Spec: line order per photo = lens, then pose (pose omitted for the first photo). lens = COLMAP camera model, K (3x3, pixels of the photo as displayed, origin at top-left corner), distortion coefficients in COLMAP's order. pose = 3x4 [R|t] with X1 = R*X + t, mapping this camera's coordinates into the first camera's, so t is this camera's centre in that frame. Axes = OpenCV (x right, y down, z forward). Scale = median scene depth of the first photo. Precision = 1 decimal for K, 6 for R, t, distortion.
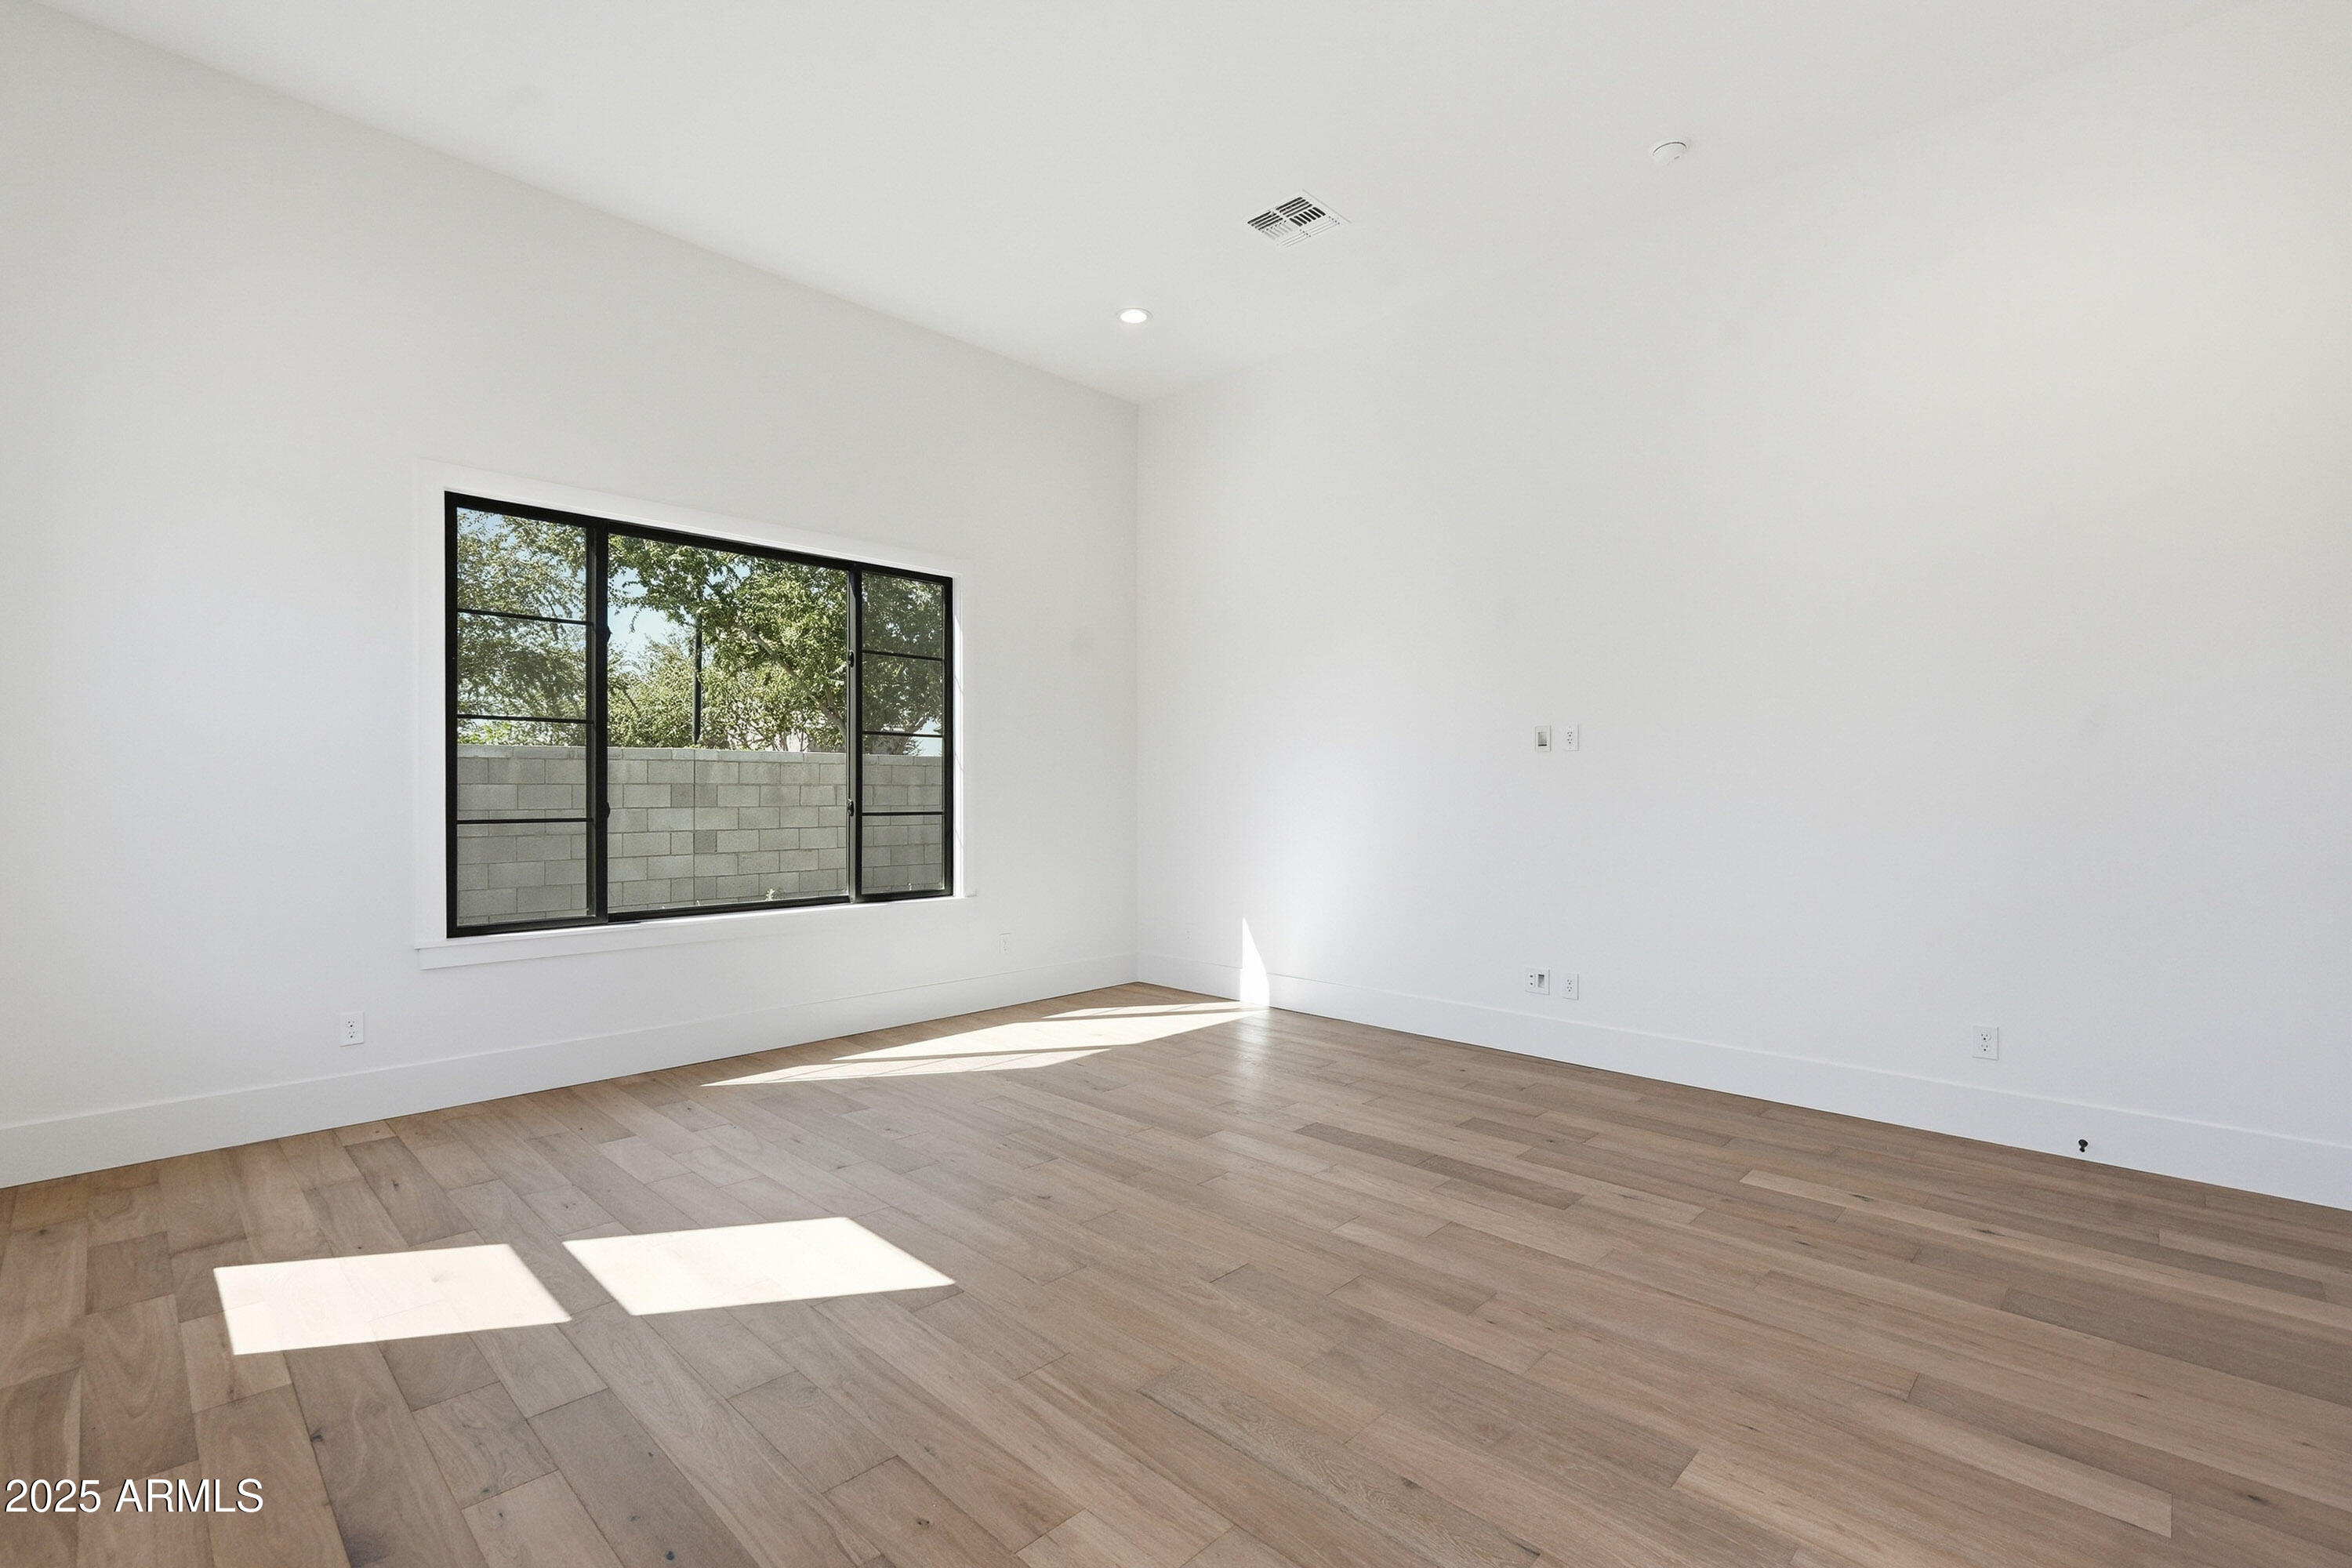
lens RADIAL K [[1039.6, 0, 1172.3], [0, 1039.6, 778.8], [0, 0, 1]] dist [-0.009993, 0.002211]
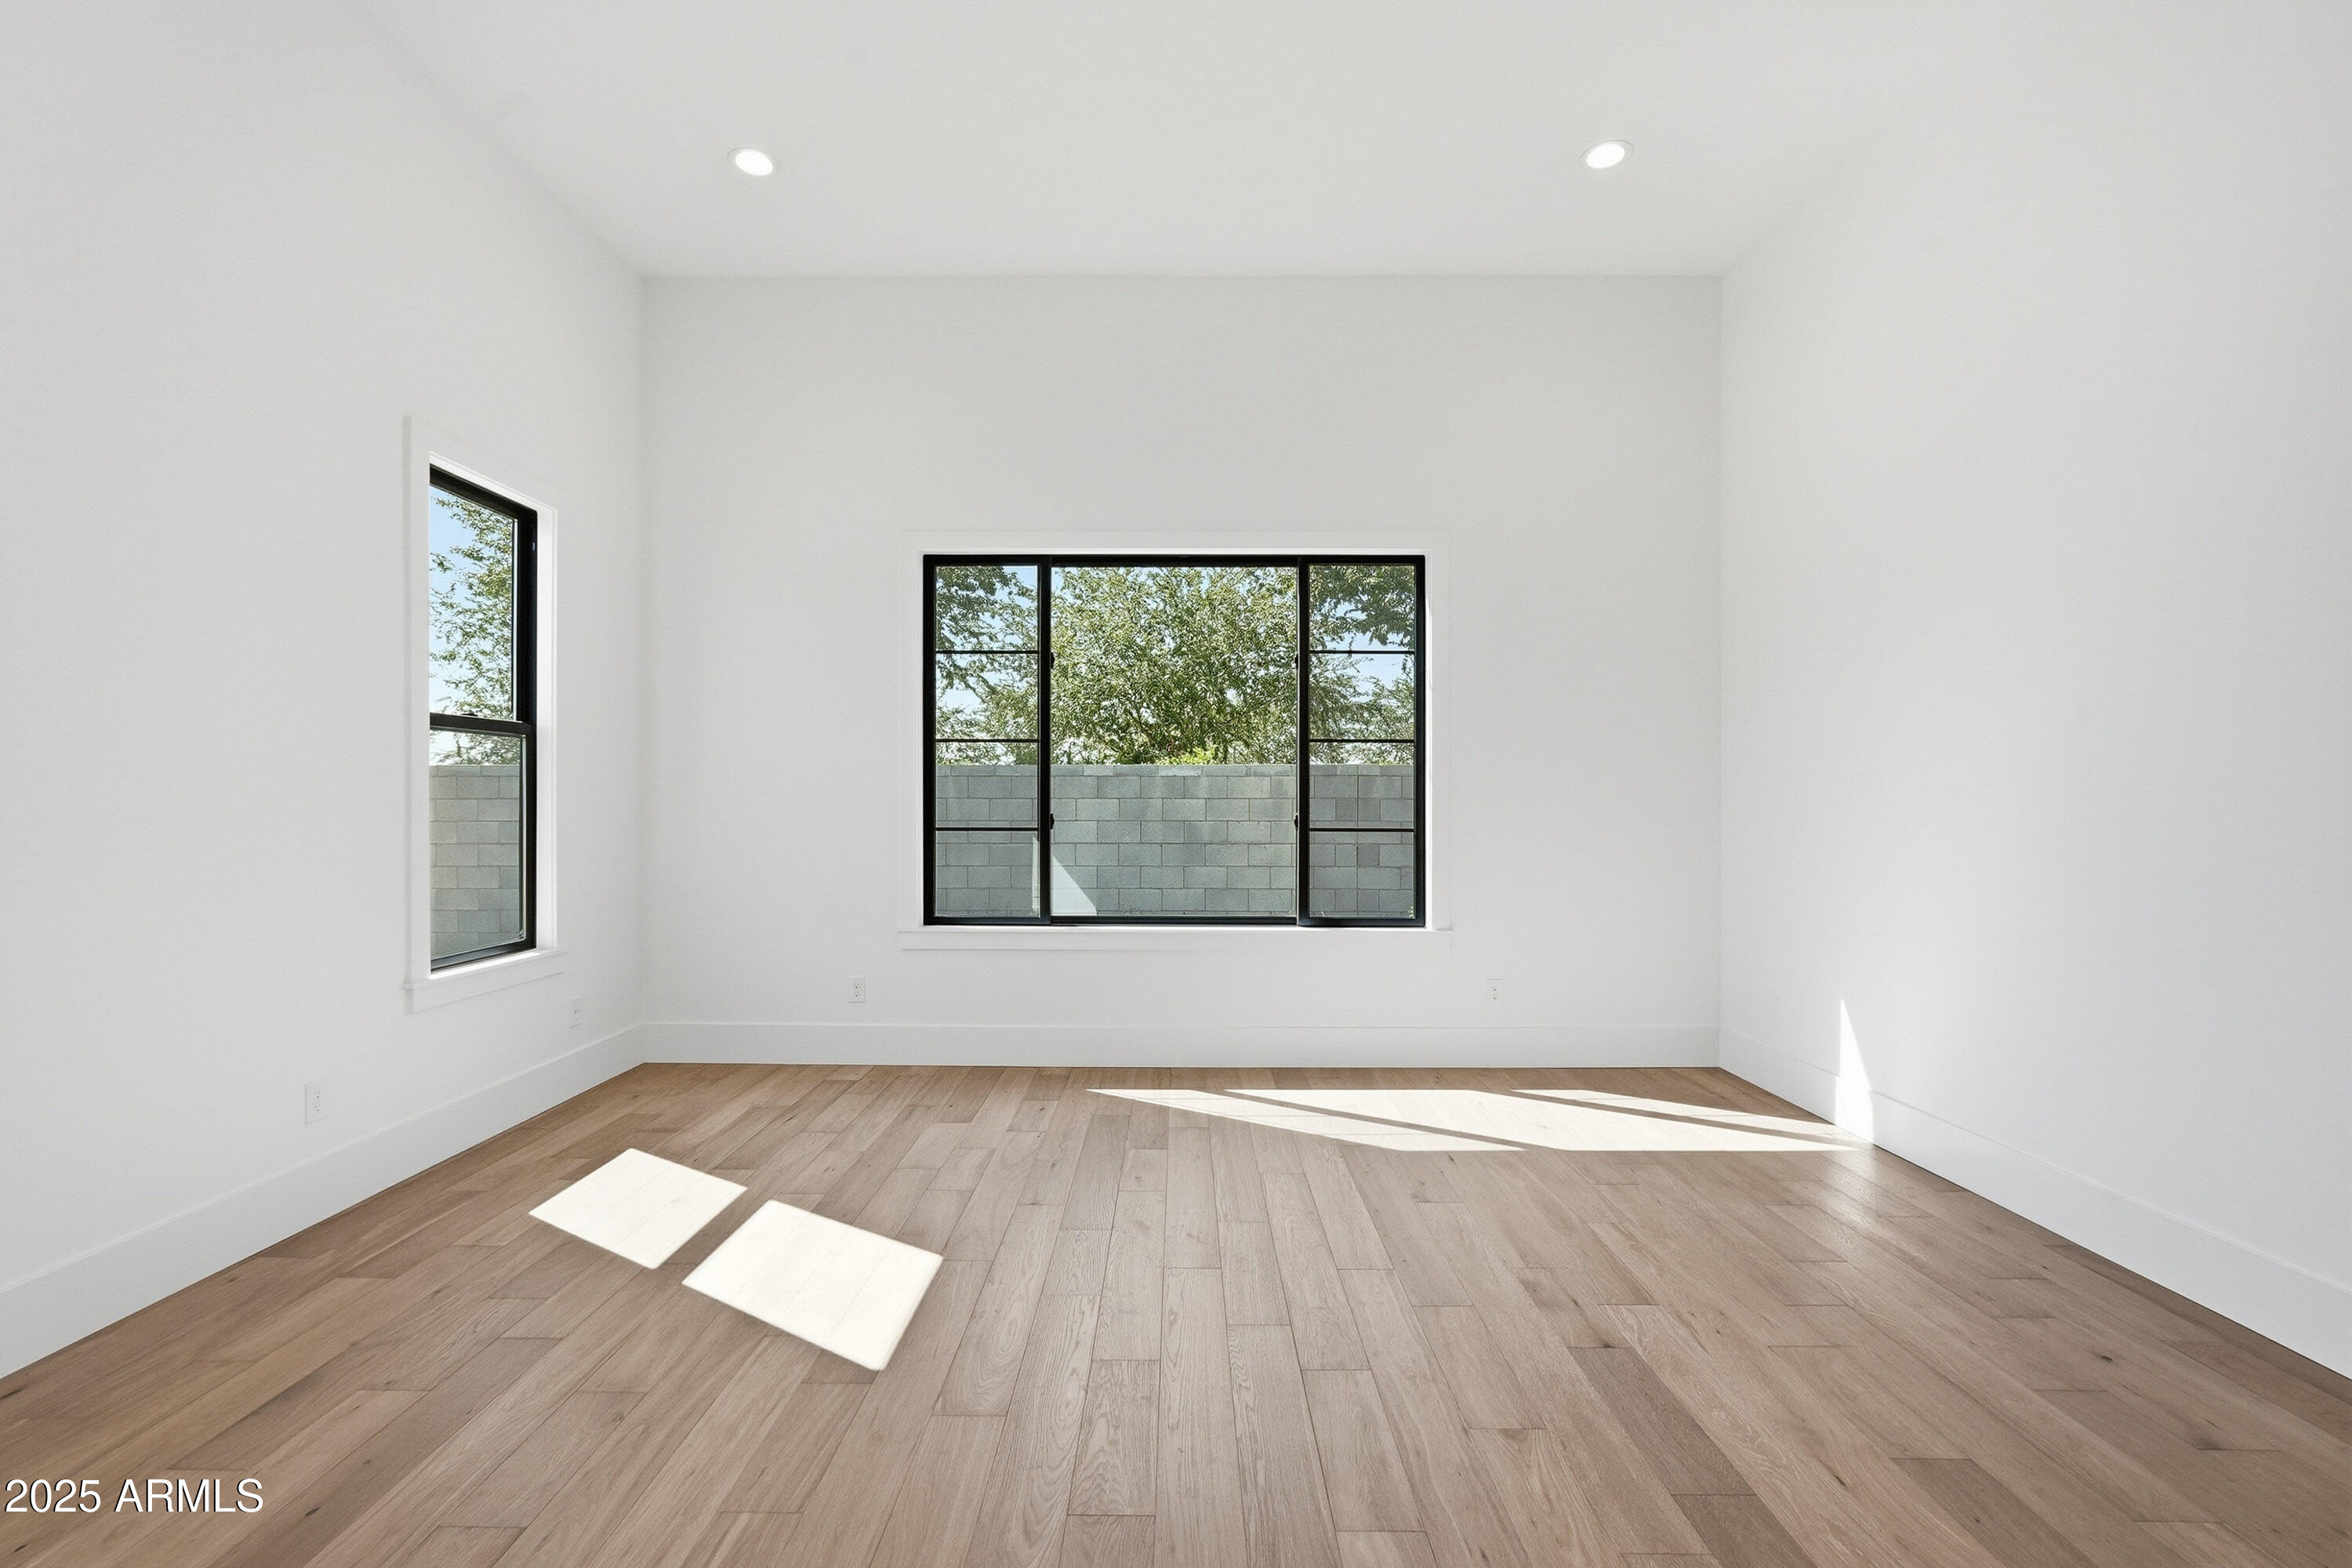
lens RADIAL K [[1039.6, 0, 1171.1], [0, 1039.6, 797.8], [0, 0, 1]] dist [-0.009993, 0.002211]
pose [[0.690557, -0.002263, -0.723274, 0.338006], [0.005414, 0.999983, 0.002041, 0.004034], [0.723258, -0.005326, 0.690558, 0.333591]]
